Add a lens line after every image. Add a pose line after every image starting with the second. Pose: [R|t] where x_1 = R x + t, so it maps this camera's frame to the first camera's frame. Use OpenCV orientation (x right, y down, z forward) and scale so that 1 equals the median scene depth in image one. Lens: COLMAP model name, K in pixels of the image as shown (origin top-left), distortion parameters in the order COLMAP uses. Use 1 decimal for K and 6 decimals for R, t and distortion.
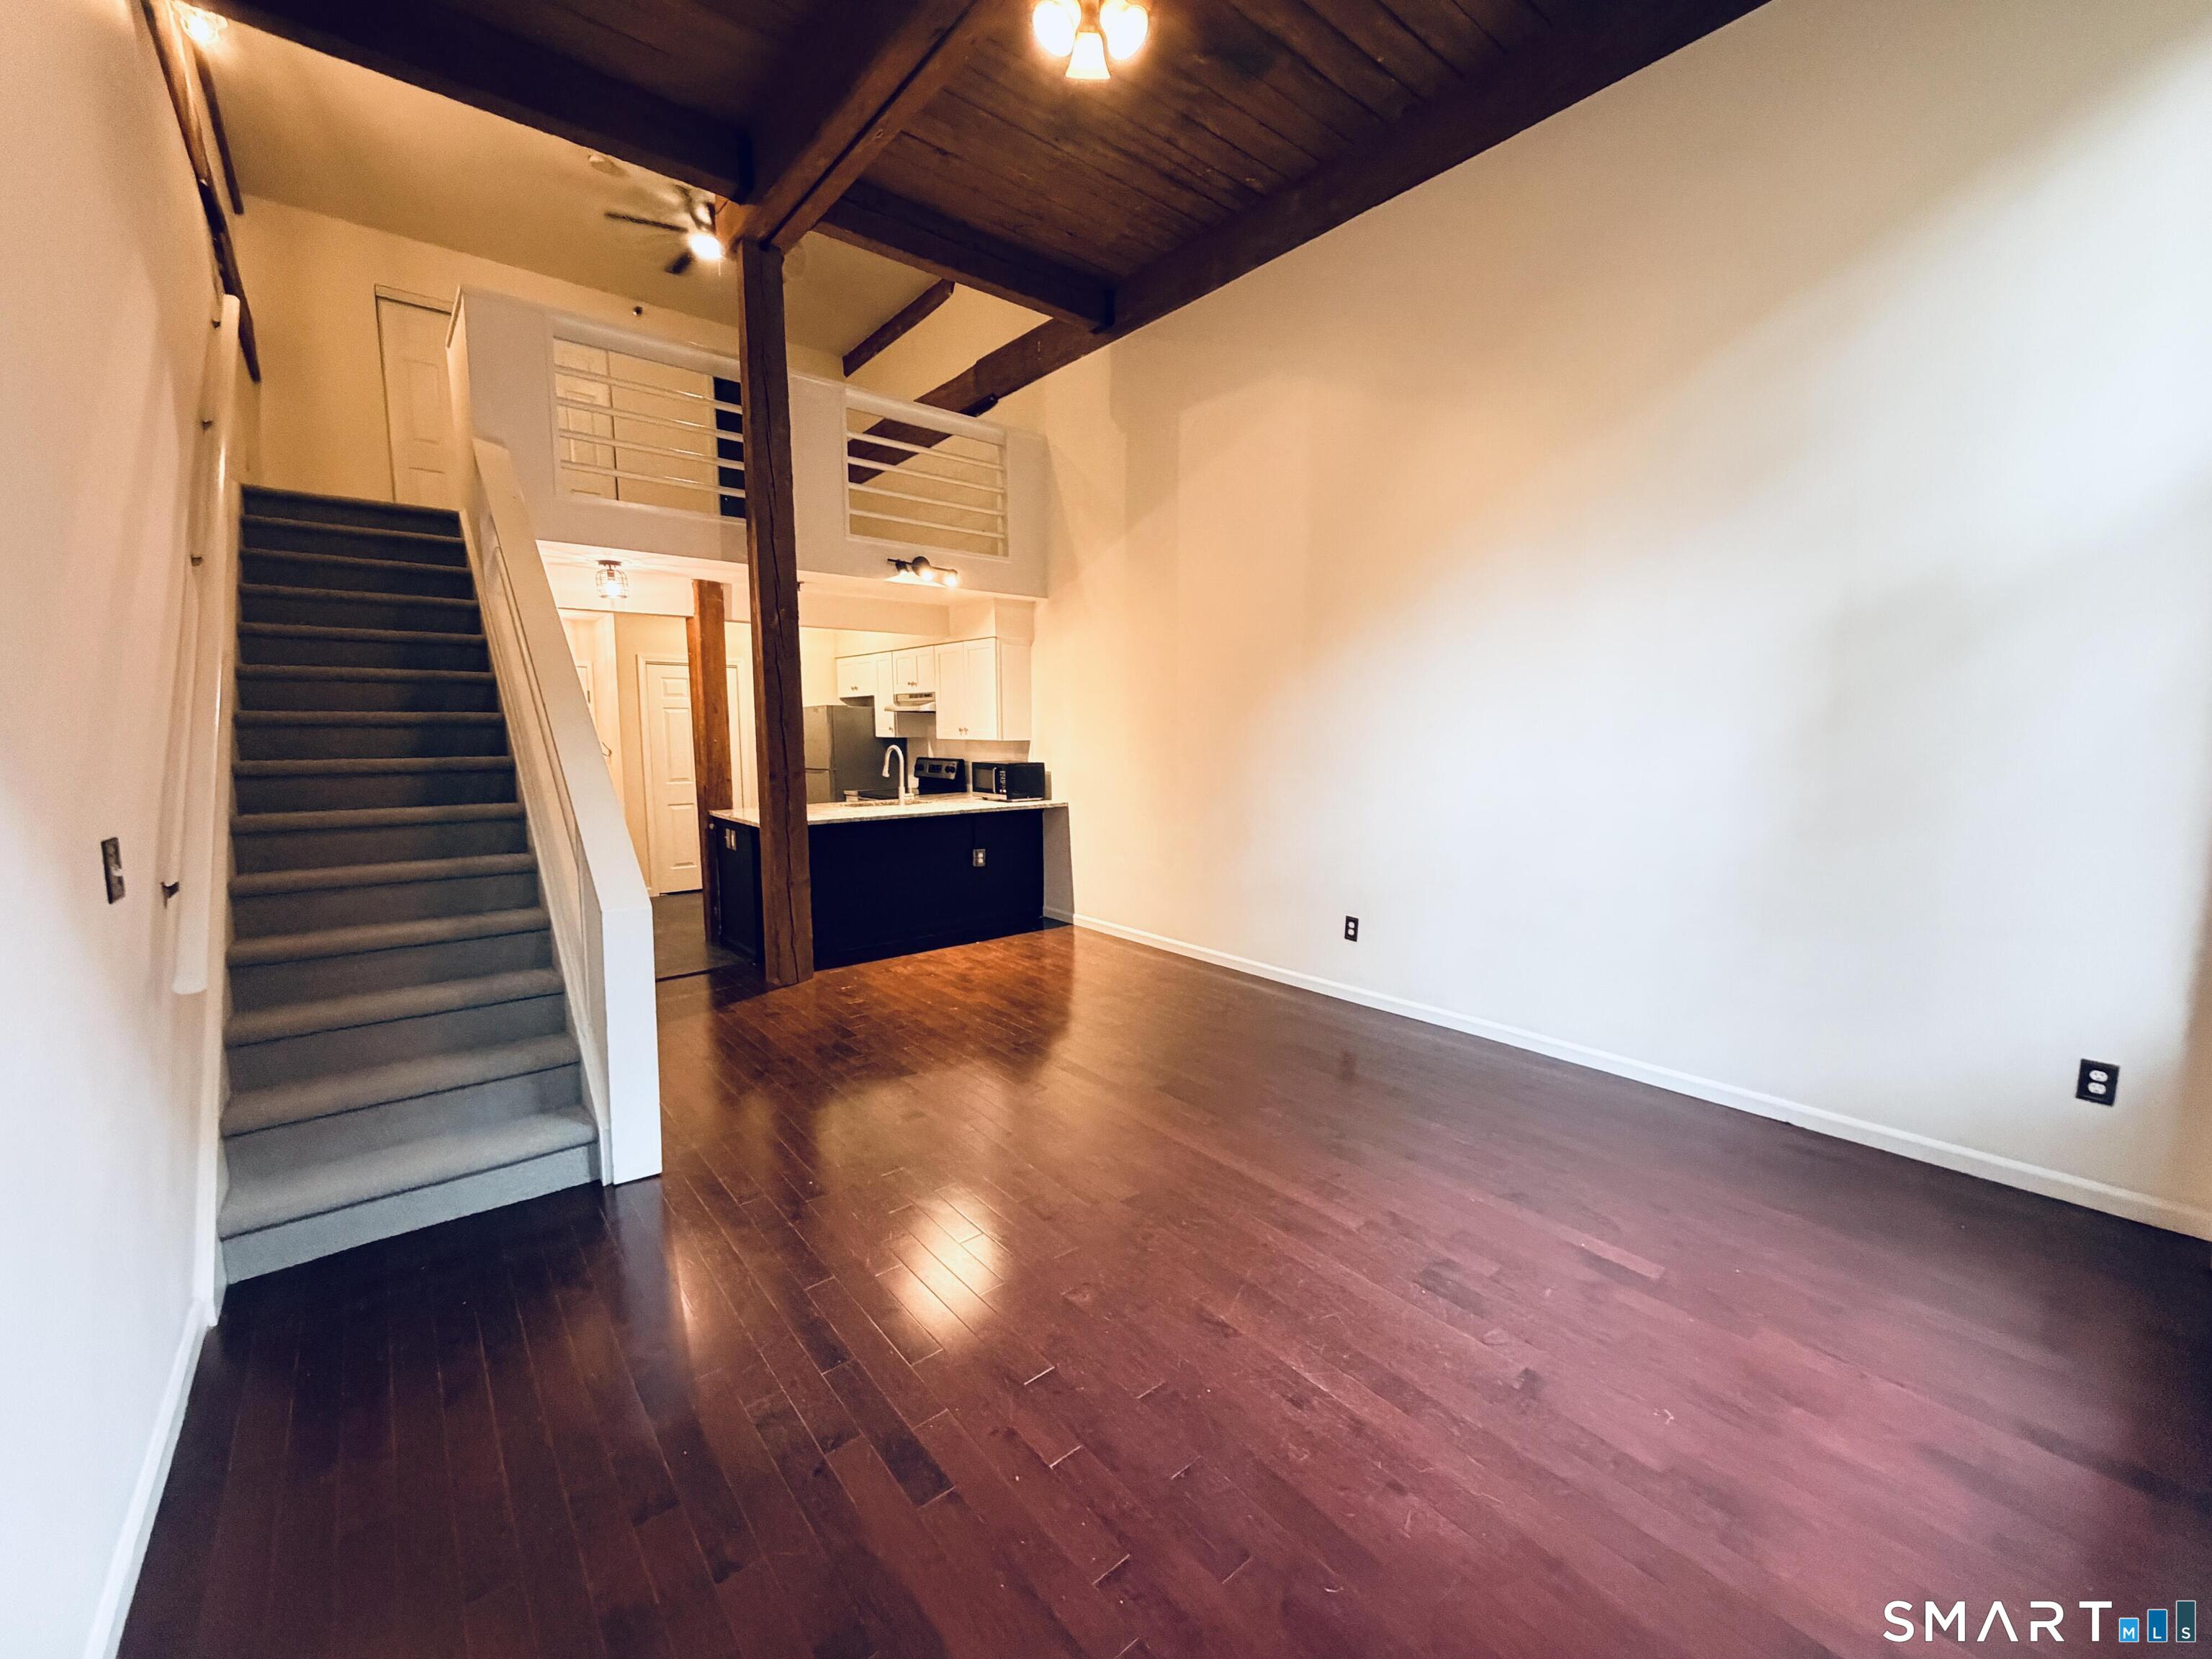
lens RADIAL K [[879.3, 0, 1083.4], [0, 879.3, 808.3], [0, 0, 1]] dist [0.001146, 0.000205]
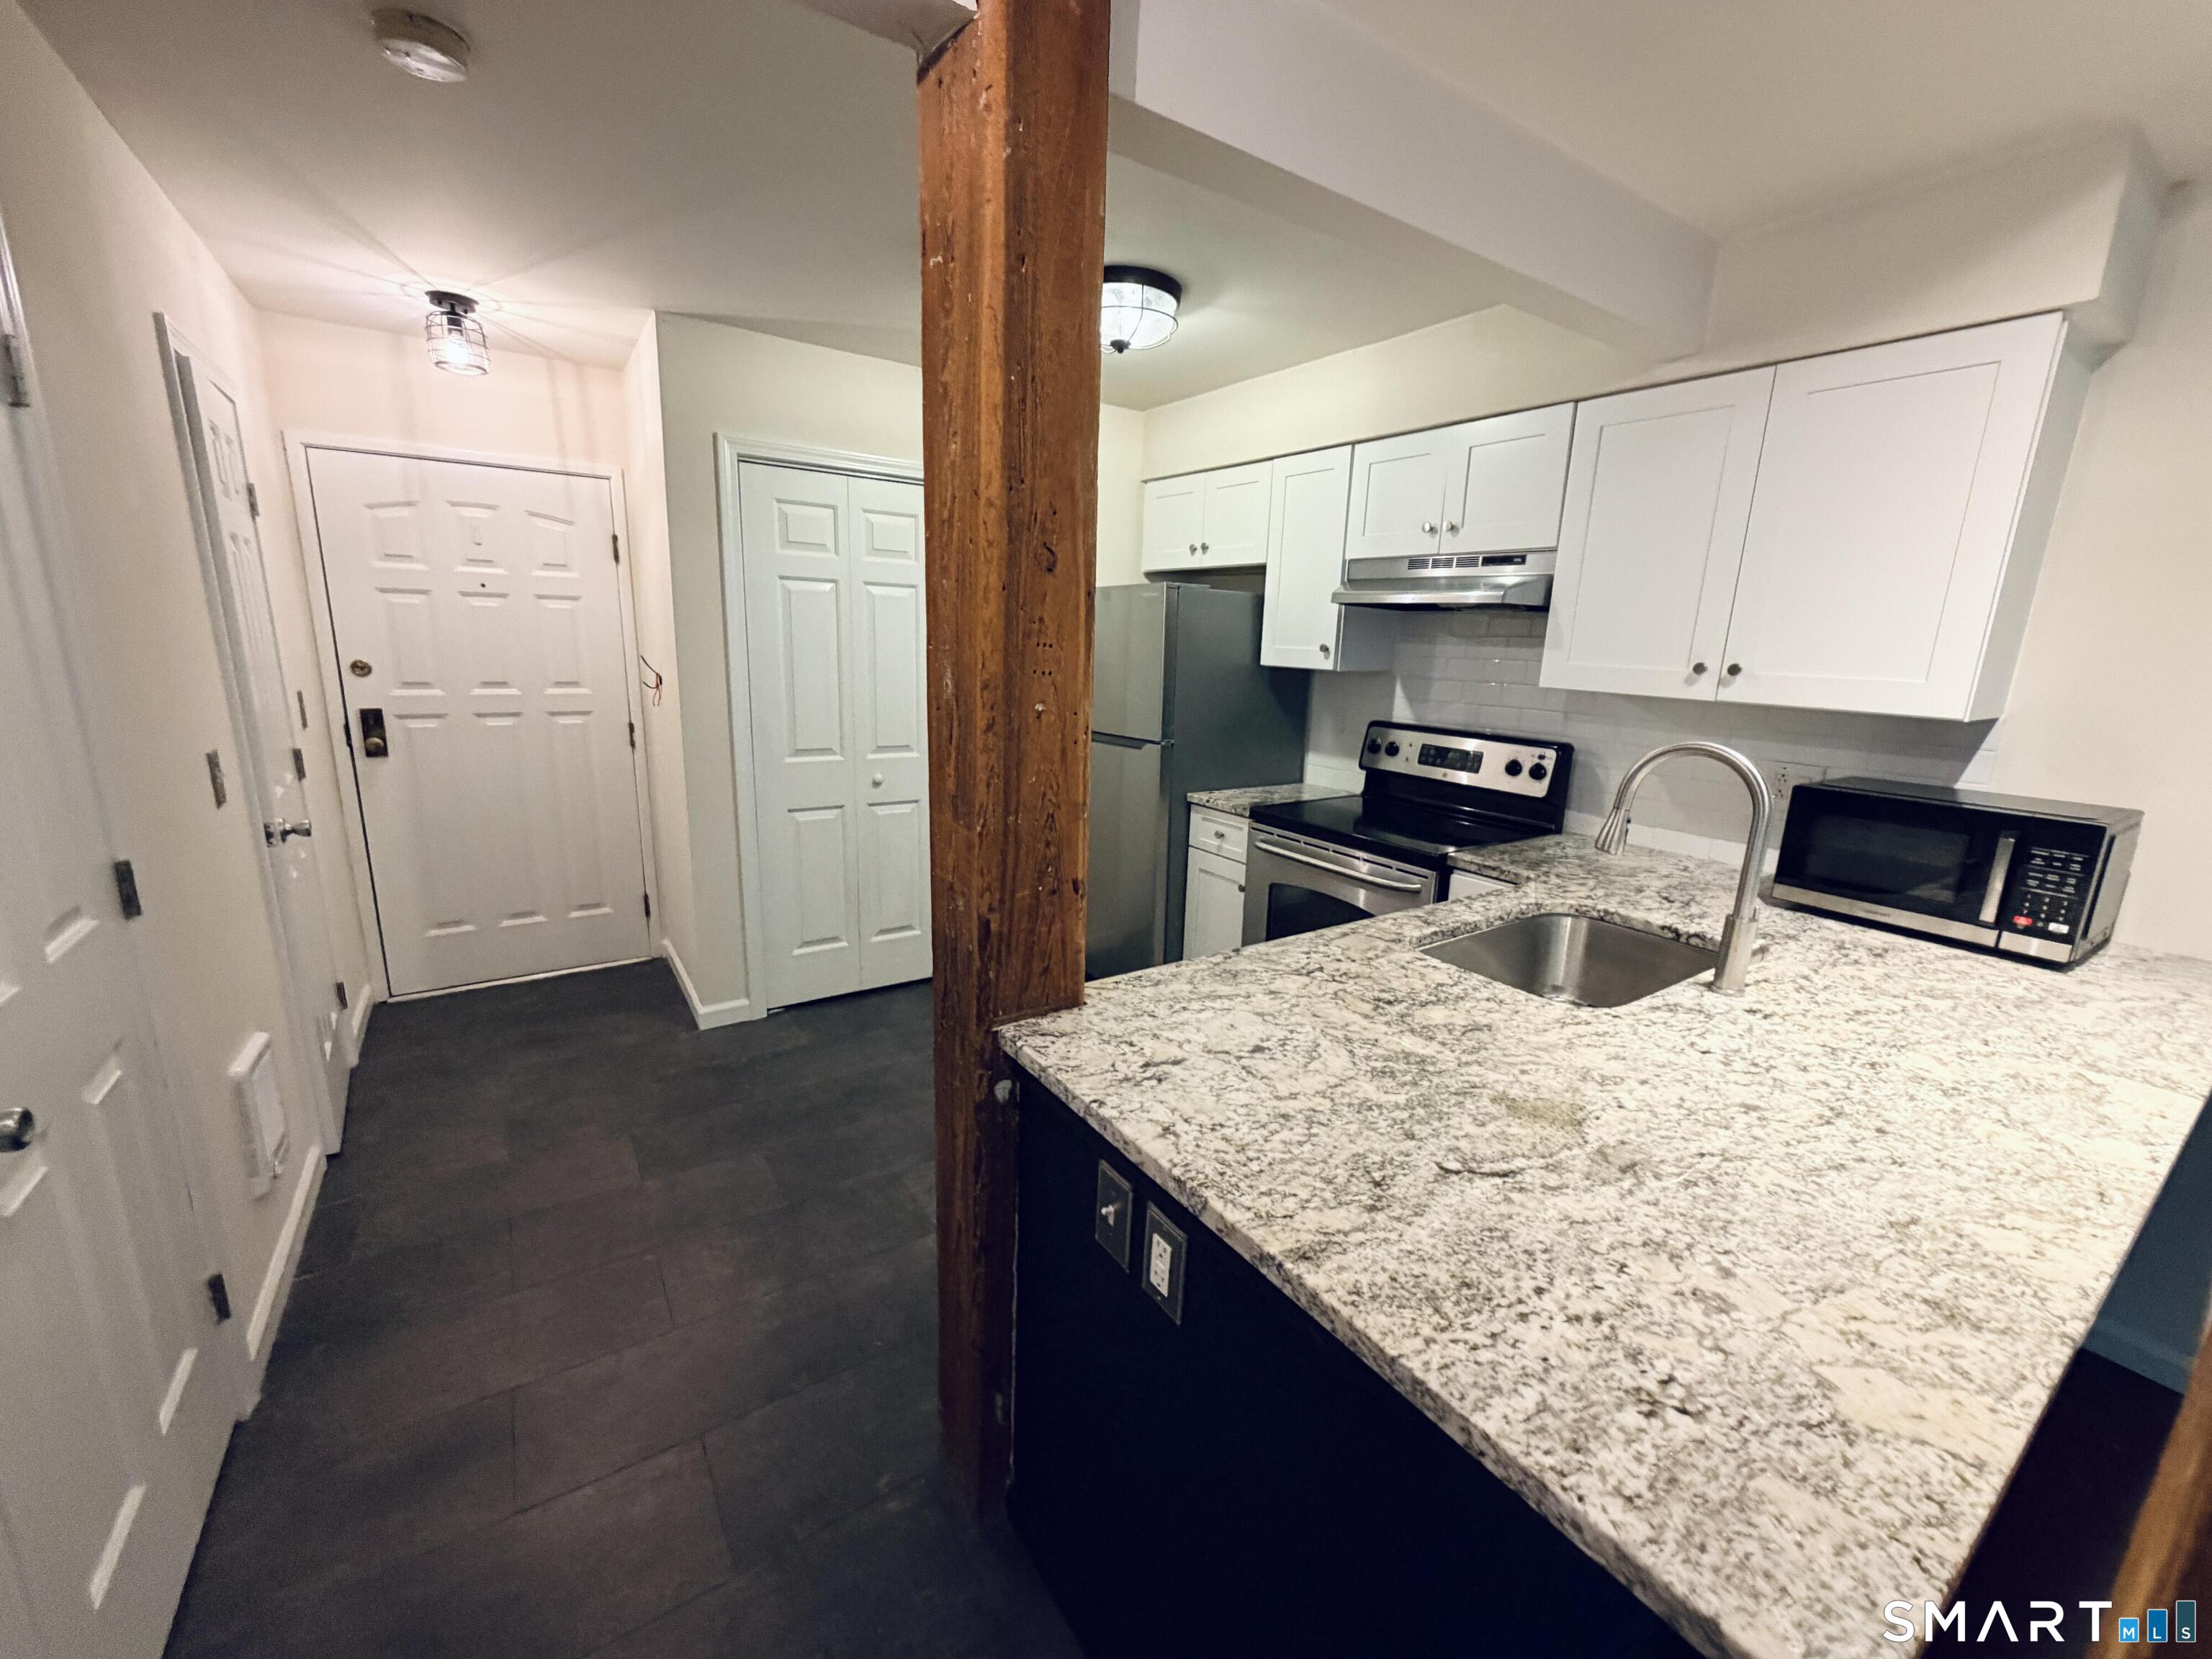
lens RADIAL K [[879.3, 0, 1083.4], [0, 879.3, 808.3], [0, 0, 1]] dist [0.001146, 0.000205]
pose [[0.994031, 0.057087, -0.092966, -0.310188], [-0.046900, 0.993012, 0.108291, -0.061107], [0.098499, -0.103285, 0.989763, 0.633698]]
